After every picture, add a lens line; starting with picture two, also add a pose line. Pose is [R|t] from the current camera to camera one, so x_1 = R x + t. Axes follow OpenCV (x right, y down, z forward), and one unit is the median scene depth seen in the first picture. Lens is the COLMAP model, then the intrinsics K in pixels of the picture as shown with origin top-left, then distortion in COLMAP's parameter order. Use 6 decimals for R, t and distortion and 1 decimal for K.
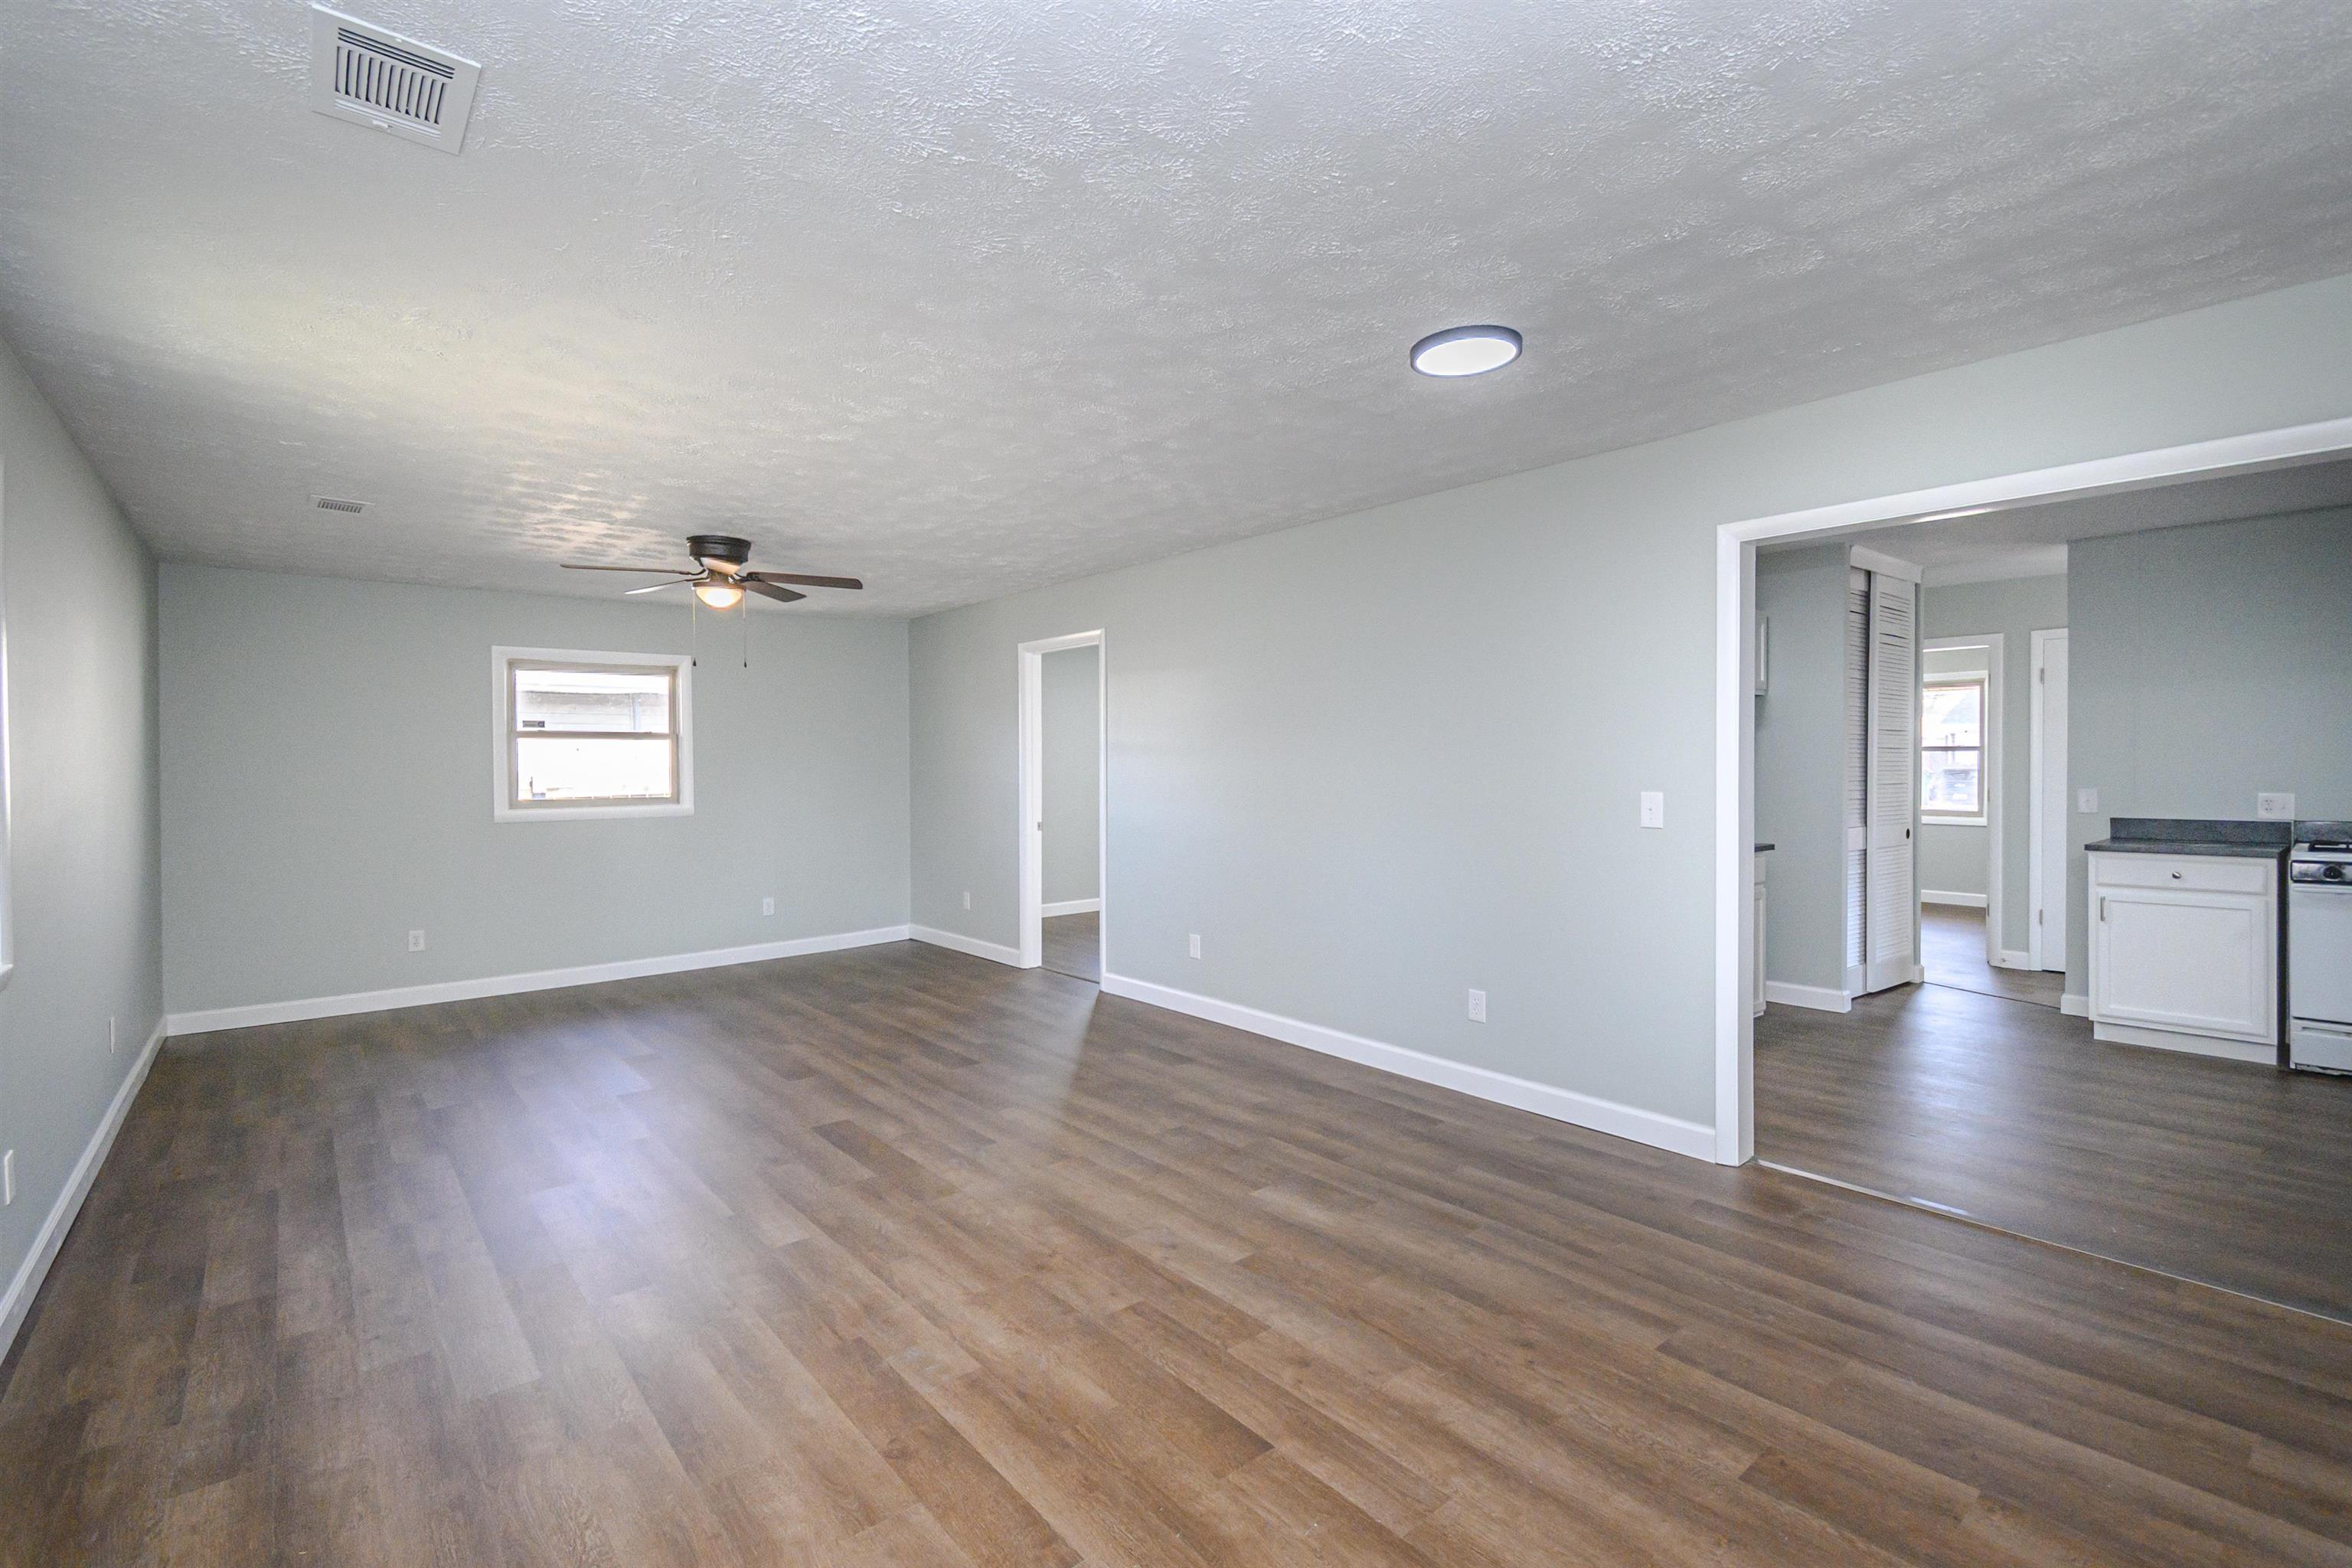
lens RADIAL K [[1062.3, 0, 1184.0], [0, 1062.3, 780.6], [0, 0, 1]] dist [0.013858, -0.004149]
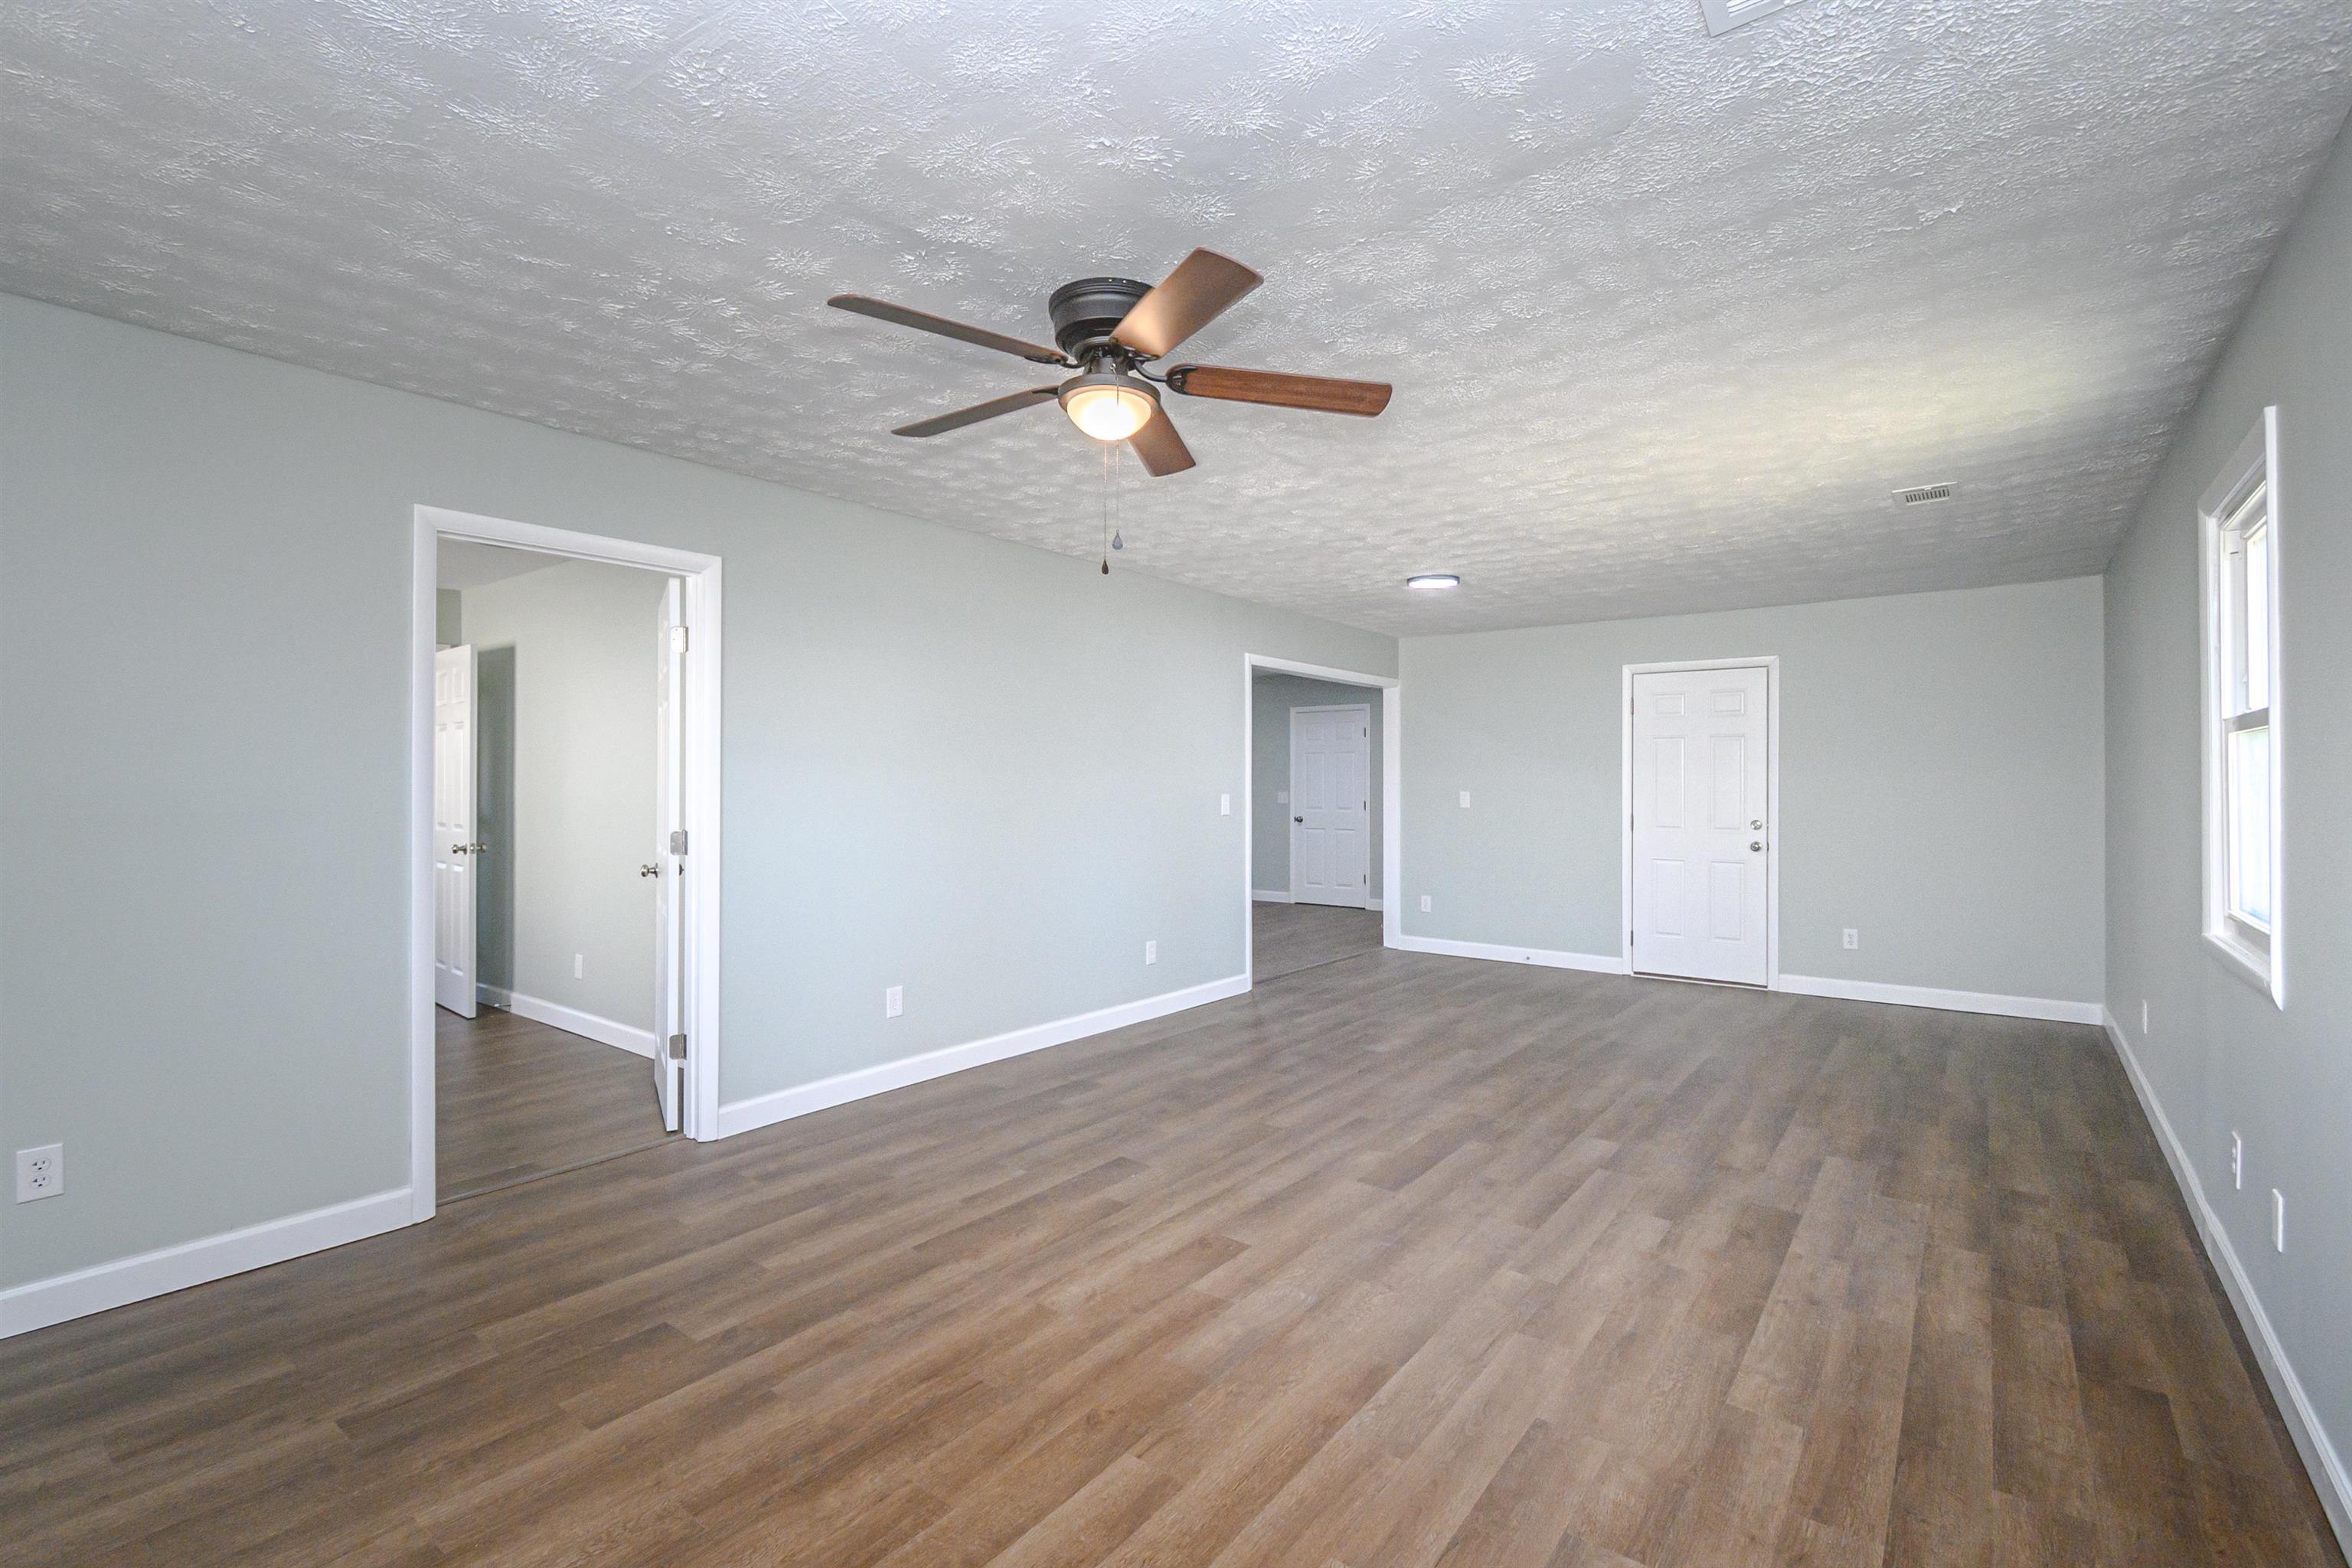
lens RADIAL K [[1062.3, 0, 1162.7], [0, 1062.3, 781.4], [0, 0, 1]] dist [0.013858, -0.004149]
pose [[-0.214349, 0.009192, 0.976714, -1.373634], [0.020968, 0.999769, -0.004807, -0.006373], [-0.976532, 0.019449, -0.214492, 1.620671]]
